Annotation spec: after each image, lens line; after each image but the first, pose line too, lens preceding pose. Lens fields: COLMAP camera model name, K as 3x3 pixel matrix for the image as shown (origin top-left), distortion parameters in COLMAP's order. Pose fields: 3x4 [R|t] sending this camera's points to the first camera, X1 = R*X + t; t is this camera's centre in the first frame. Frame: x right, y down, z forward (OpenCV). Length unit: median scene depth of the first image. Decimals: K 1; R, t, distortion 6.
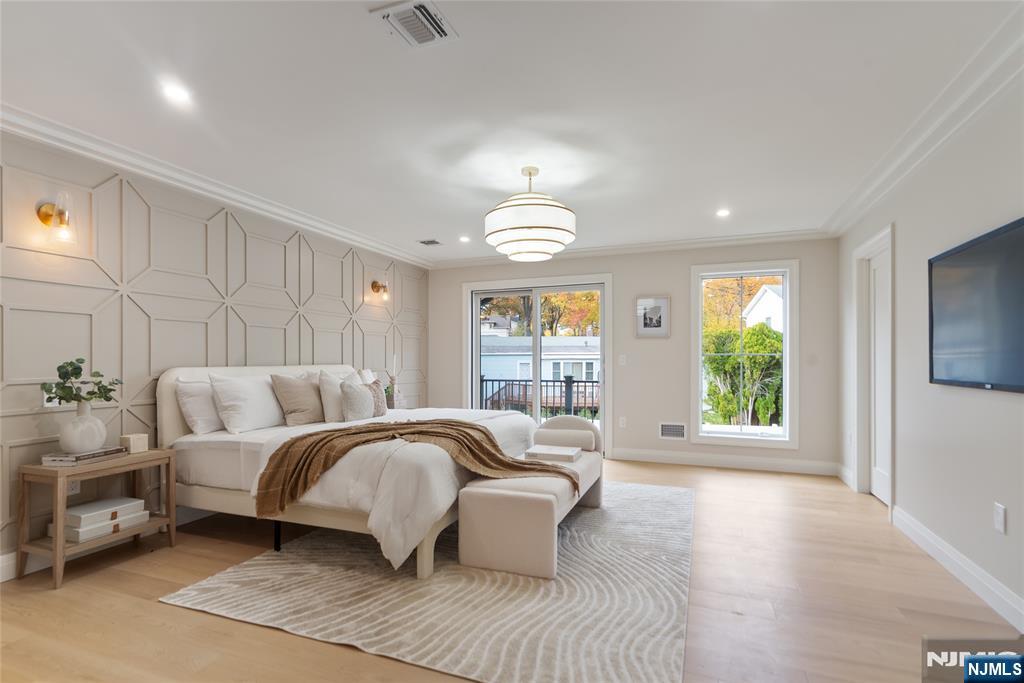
lens RADIAL K [[497.9, 0, 505.3], [0, 497.9, 348.5], [0, 0, 1]] dist [0.014977, 0.000688]
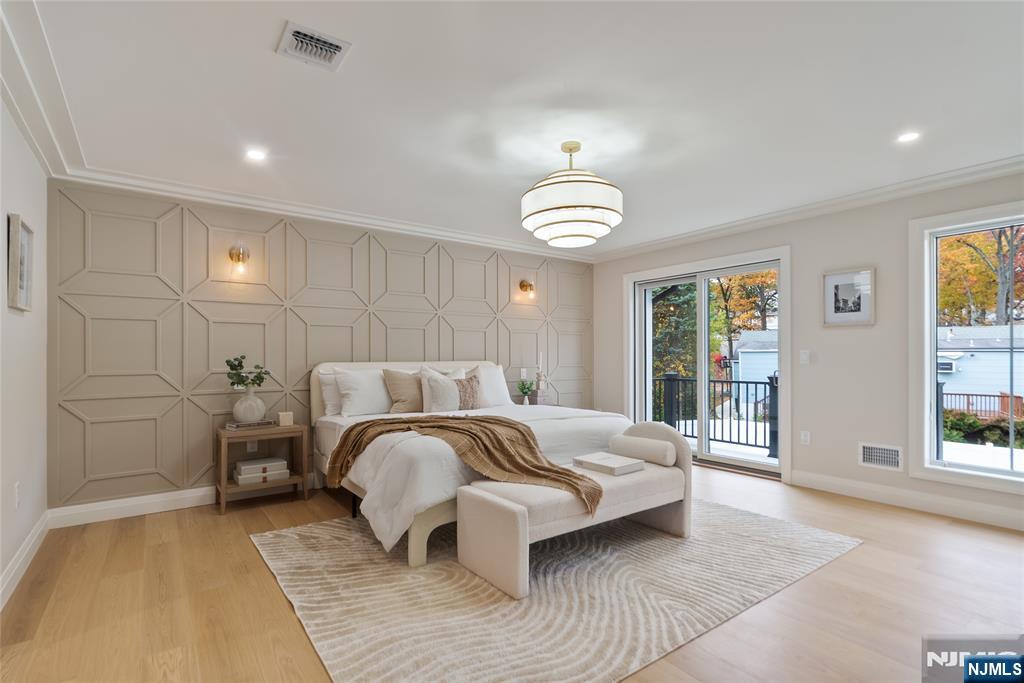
lens RADIAL K [[497.9, 0, 508.9], [0, 497.9, 346.3], [0, 0, 1]] dist [0.014977, 0.000688]
pose [[0.843612, -0.011032, -0.536840, 0.496934], [0.012180, 0.999925, -0.001408, 0.005028], [0.536815, -0.005351, 0.843683, 0.203018]]
